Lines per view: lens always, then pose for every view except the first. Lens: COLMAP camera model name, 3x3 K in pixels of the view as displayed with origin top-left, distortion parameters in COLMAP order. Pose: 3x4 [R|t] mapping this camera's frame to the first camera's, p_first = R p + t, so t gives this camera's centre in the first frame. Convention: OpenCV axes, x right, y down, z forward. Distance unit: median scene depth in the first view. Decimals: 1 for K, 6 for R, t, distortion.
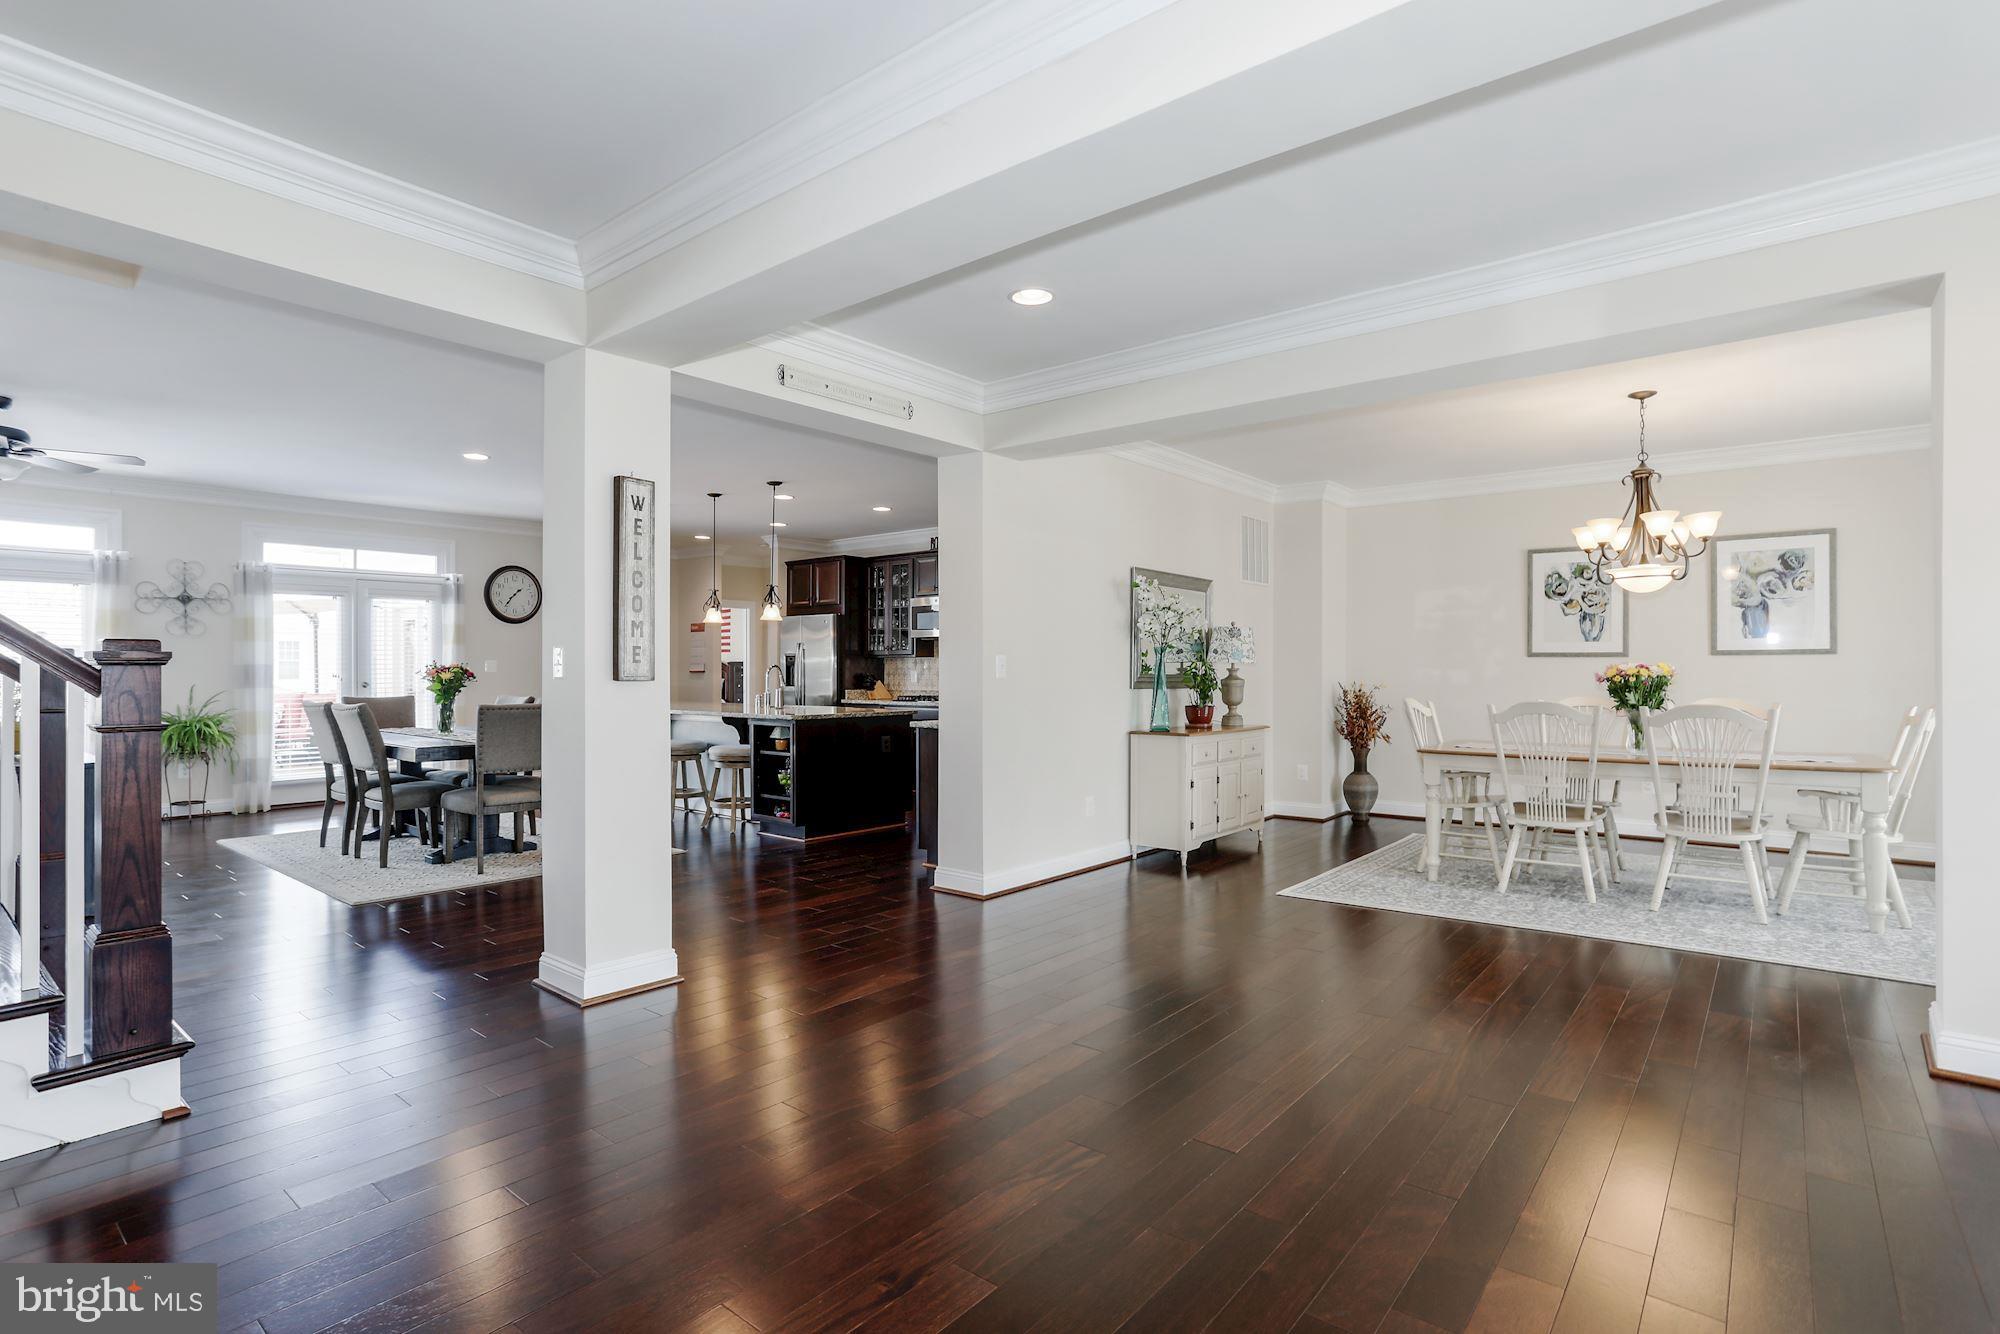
lens RADIAL K [[983.3, 0, 1003.0], [0, 983.3, 670.3], [0, 0, 1]] dist [-0.051199, 0.026497]
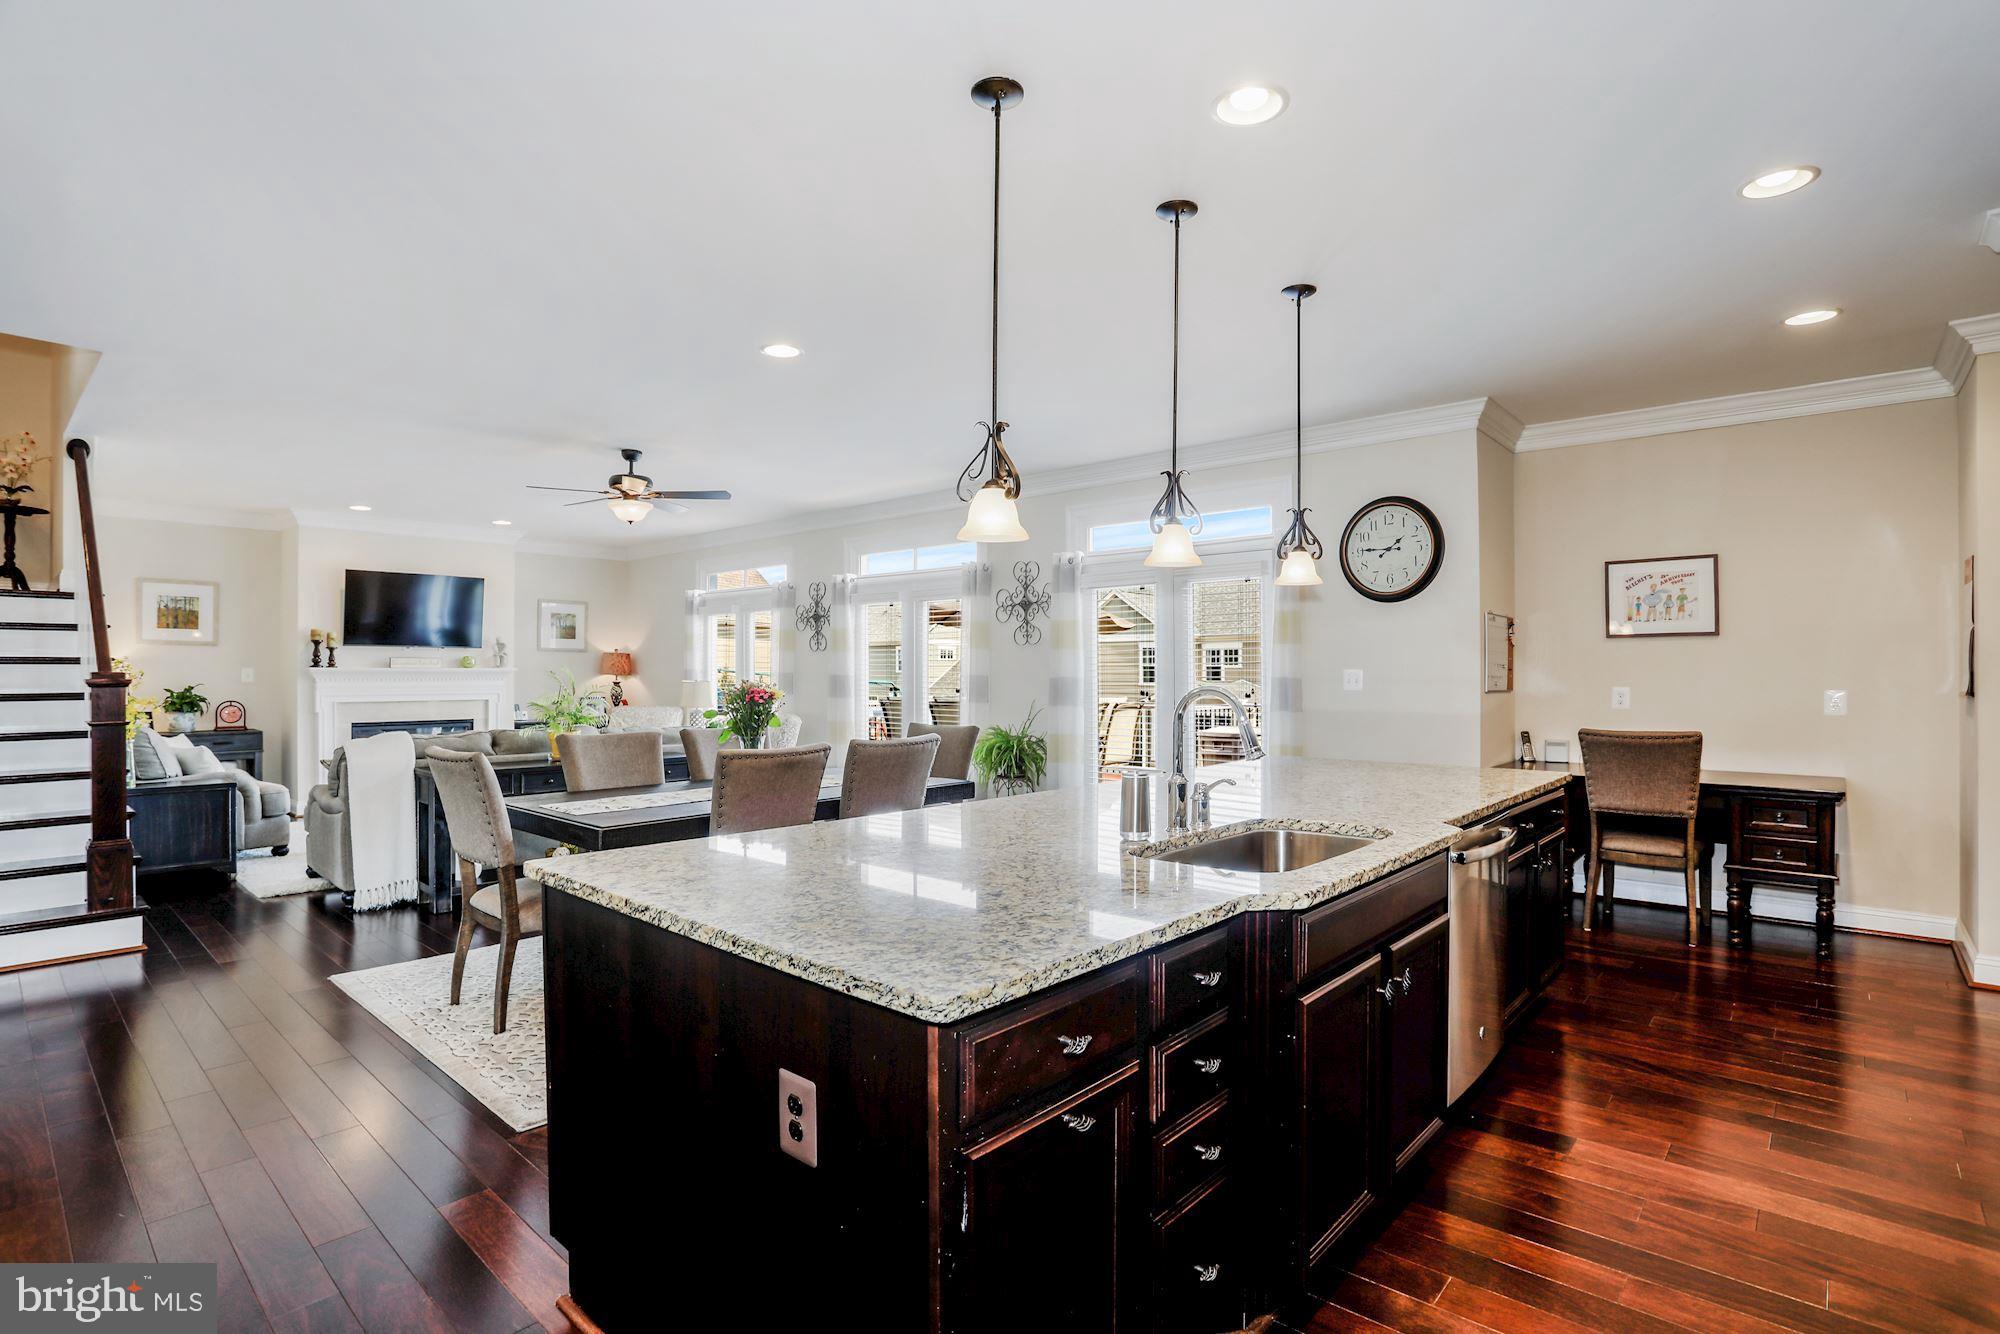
lens RADIAL K [[983.3, 0, 1006.4], [0, 983.3, 667.6], [0, 0, 1]] dist [-0.051199, 0.026497]
pose [[-0.043336, -0.005459, -0.999046, 0.064000], [0.000029, 0.999985, -0.005465, -0.010129], [0.999061, -0.000266, -0.043336, 0.983831]]
